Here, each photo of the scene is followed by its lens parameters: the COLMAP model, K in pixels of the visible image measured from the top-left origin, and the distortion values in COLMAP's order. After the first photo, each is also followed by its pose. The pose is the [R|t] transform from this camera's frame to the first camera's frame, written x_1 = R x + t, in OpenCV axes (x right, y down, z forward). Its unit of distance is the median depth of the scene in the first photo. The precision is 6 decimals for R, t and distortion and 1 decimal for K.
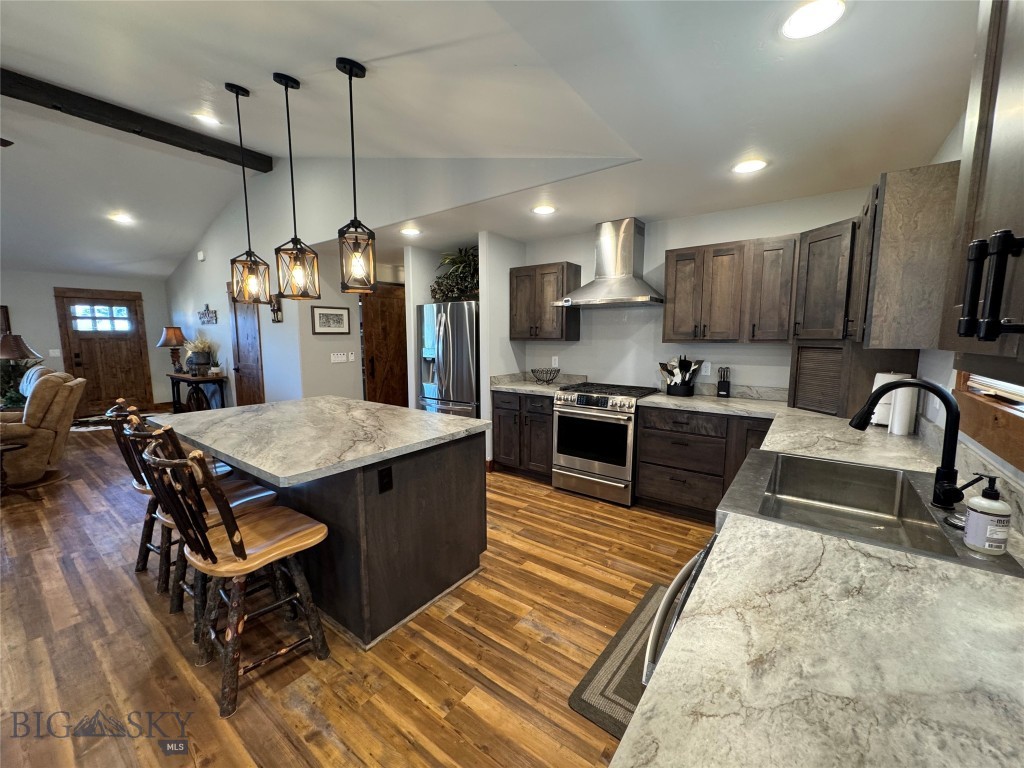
lens RADIAL K [[408.5, 0, 515.3], [0, 408.5, 385.3], [0, 0, 1]] dist [-0.002526, 0.000090]
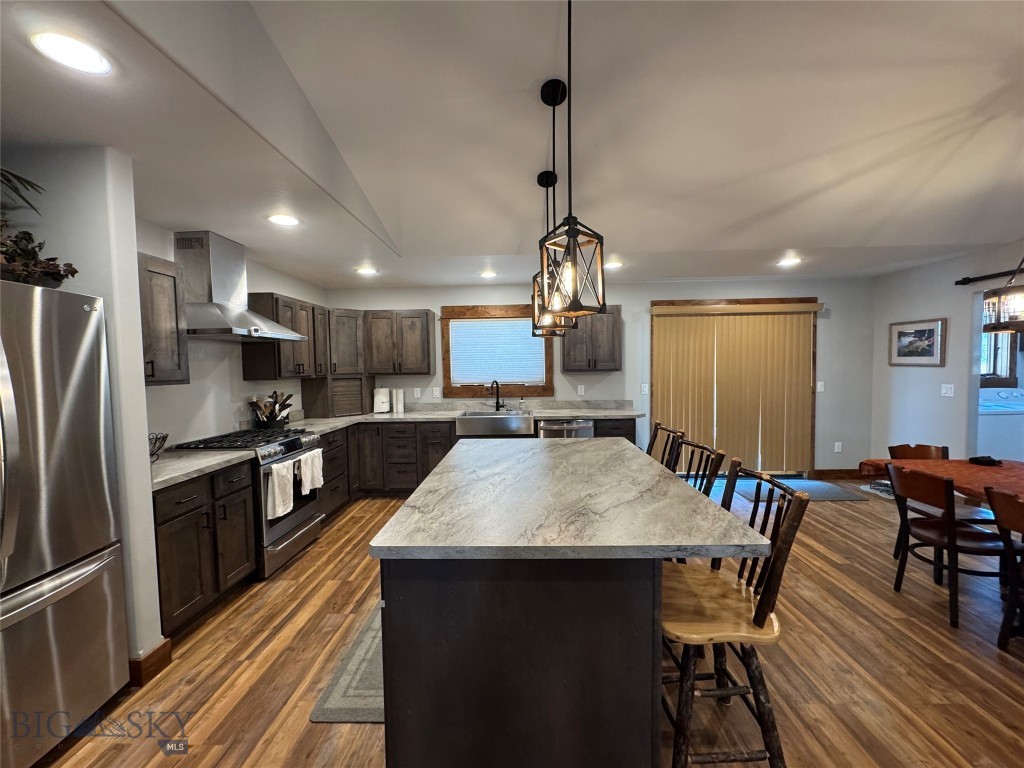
lens RADIAL K [[408.5, 0, 514.0], [0, 408.5, 385.0], [0, 0, 1]] dist [-0.002526, 0.000090]
pose [[-0.572524, -0.028593, 0.819389, -0.788509], [0.114851, 0.986741, 0.114681, -0.134007], [-0.811804, 0.159766, -0.561649, 1.042713]]
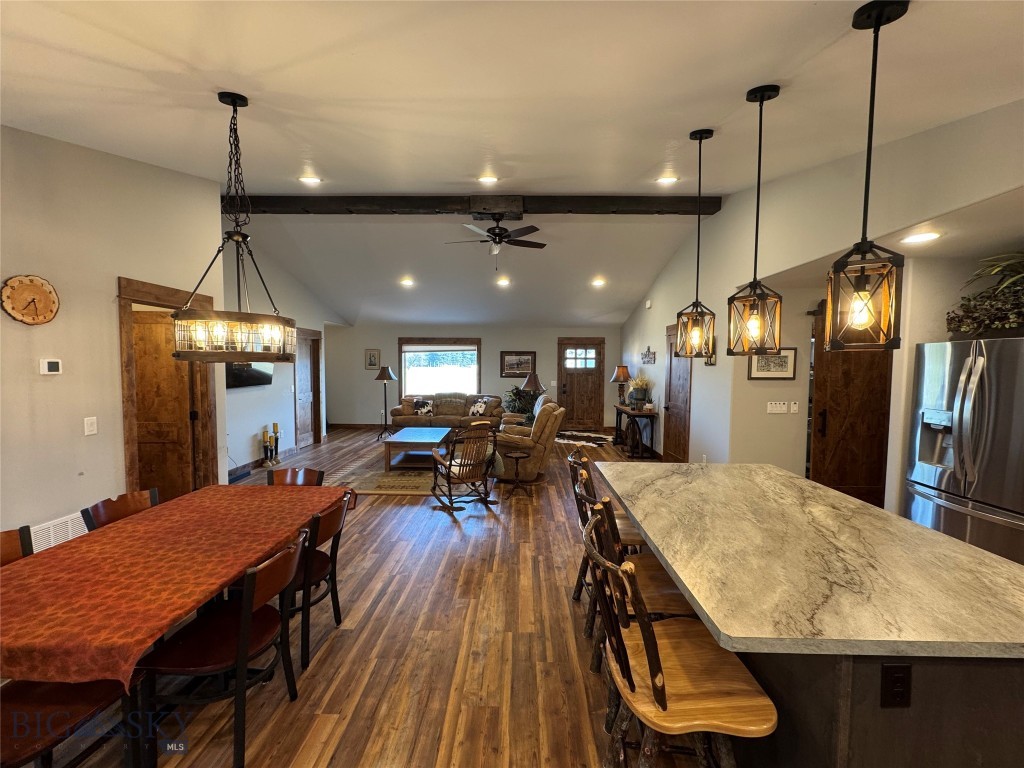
lens RADIAL K [[408.5, 0, 509.1], [0, 408.5, 382.4], [0, 0, 1]] dist [-0.002526, 0.000090]
pose [[0.570501, 0.042626, -0.820190, -0.094072], [-0.108072, 0.993865, -0.023520, -0.058983], [0.814155, 0.102058, 0.571608, 0.107222]]
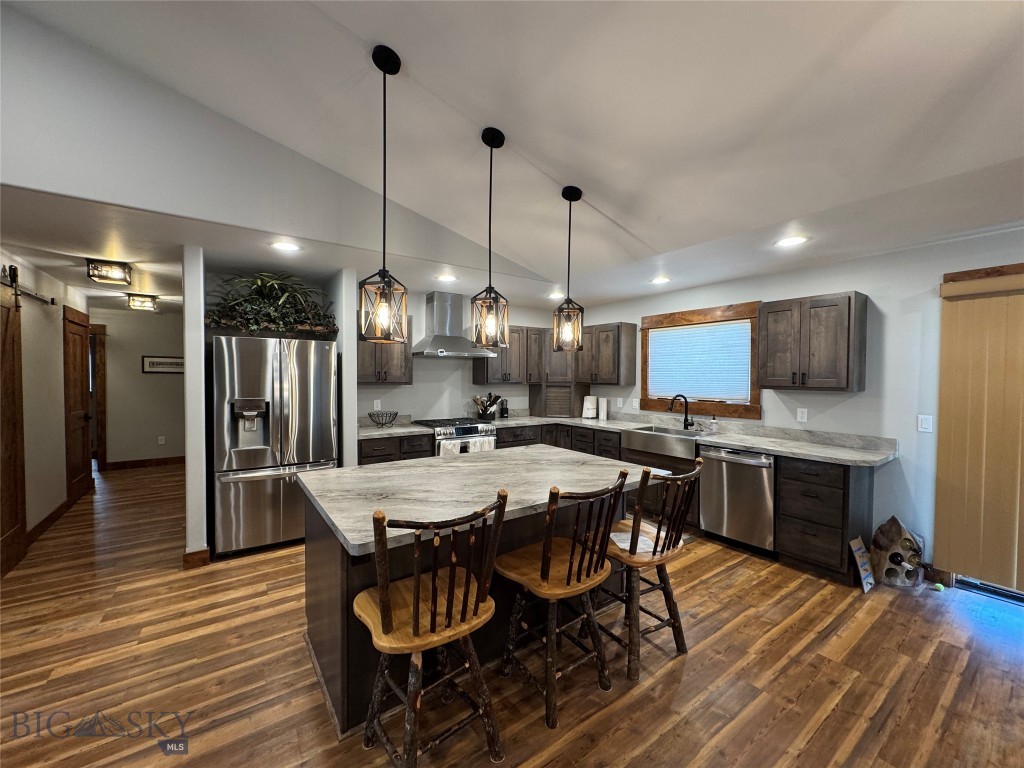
lens RADIAL K [[408.5, 0, 513.8], [0, 408.5, 384.7], [0, 0, 1]] dist [-0.002526, 0.000090]
pose [[0.306091, -0.019308, 0.951807, -0.946108], [0.109493, 0.993874, -0.015050, -0.067594], [-0.945685, 0.108823, 0.306329, 0.436489]]
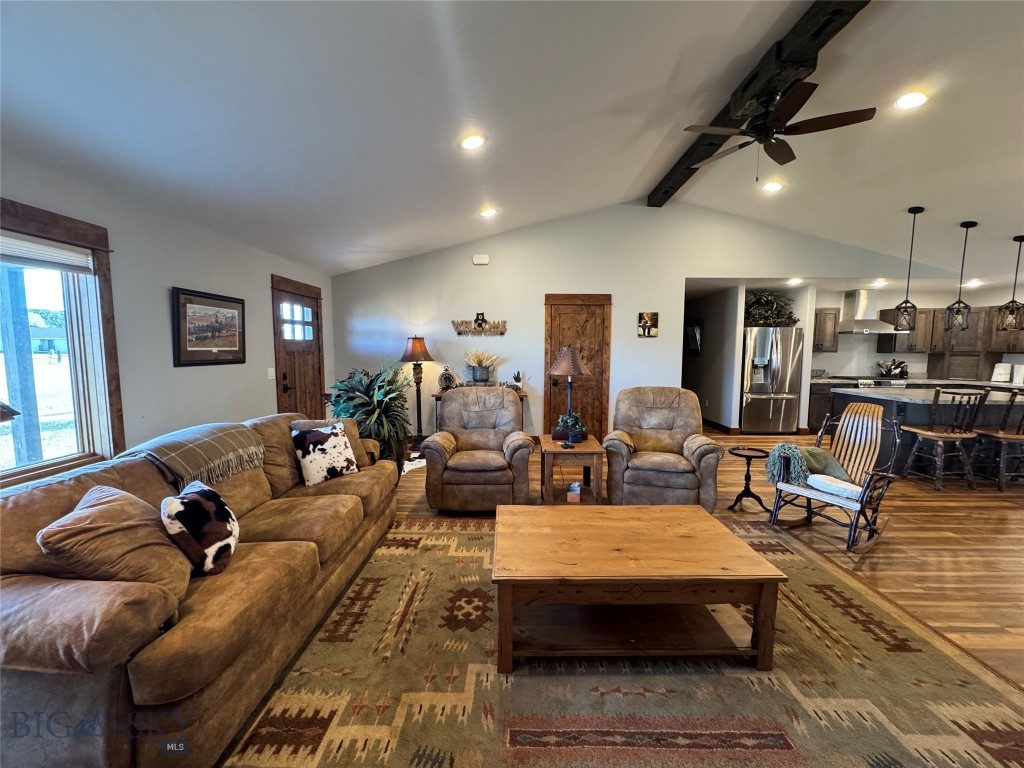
lens RADIAL K [[408.5, 0, 512.4], [0, 408.5, 388.4], [0, 0, 1]] dist [-0.002526, 0.000090]
pose [[0.811025, -0.054239, 0.582491, -2.226313], [0.067568, 0.997714, -0.001176, -0.051822], [-0.581096, 0.040312, 0.812836, 0.439579]]
